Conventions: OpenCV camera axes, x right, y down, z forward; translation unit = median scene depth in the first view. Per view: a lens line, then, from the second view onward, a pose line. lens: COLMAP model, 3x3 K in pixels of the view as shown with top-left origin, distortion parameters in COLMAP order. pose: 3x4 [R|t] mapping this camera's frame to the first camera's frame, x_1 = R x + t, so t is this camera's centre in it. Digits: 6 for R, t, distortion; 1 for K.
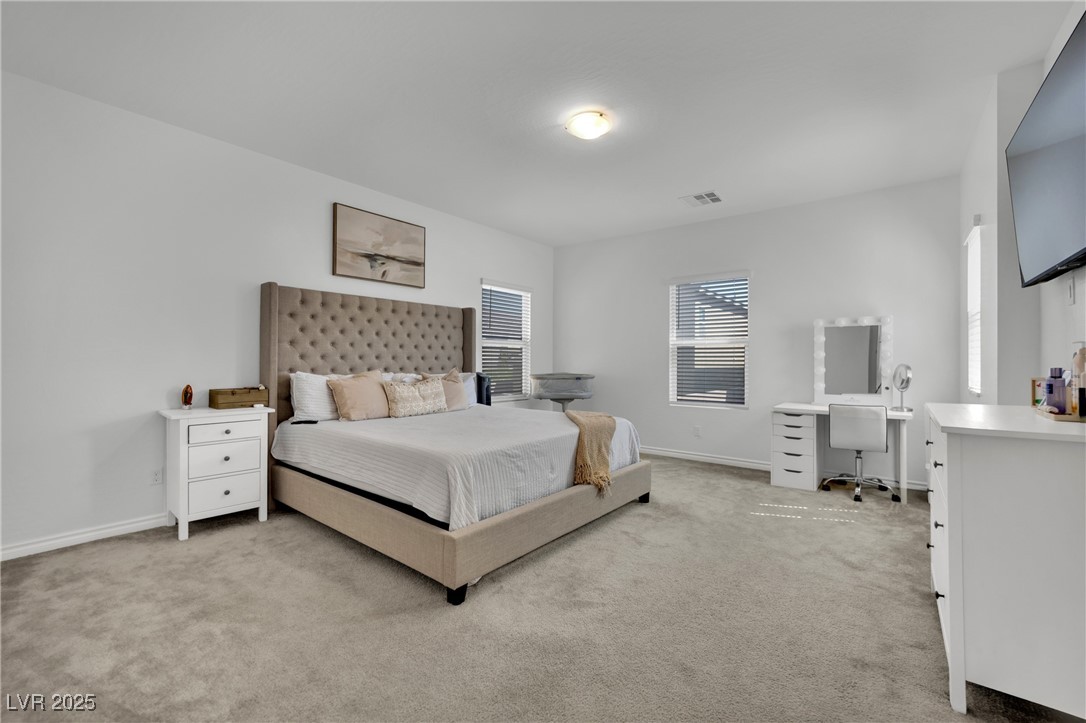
lens RADIAL K [[444.7, 0, 551.5], [0, 444.7, 364.8], [0, 0, 1]] dist [-0.000404, 0.001011]
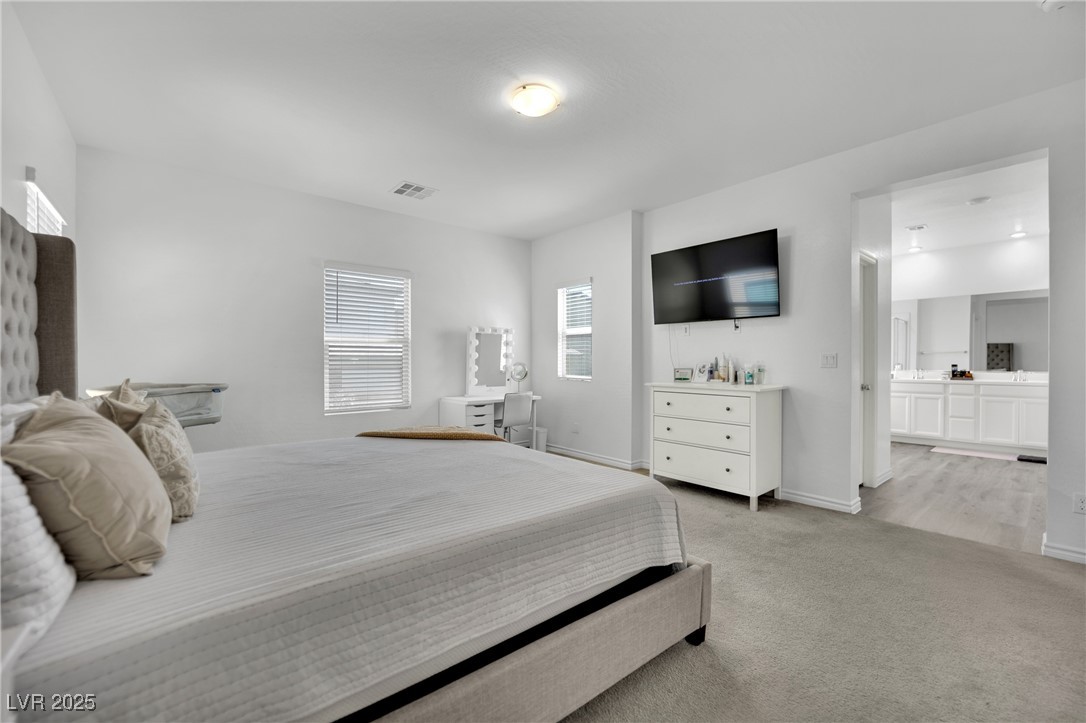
lens RADIAL K [[444.7, 0, 551.5], [0, 444.7, 364.8], [0, 0, 1]] dist [-0.000404, 0.001011]
pose [[0.217751, -0.014970, 0.975890, -0.586725], [0.005810, 0.999885, 0.014042, -0.013546], [-0.975987, 0.002612, 0.217813, 0.561310]]
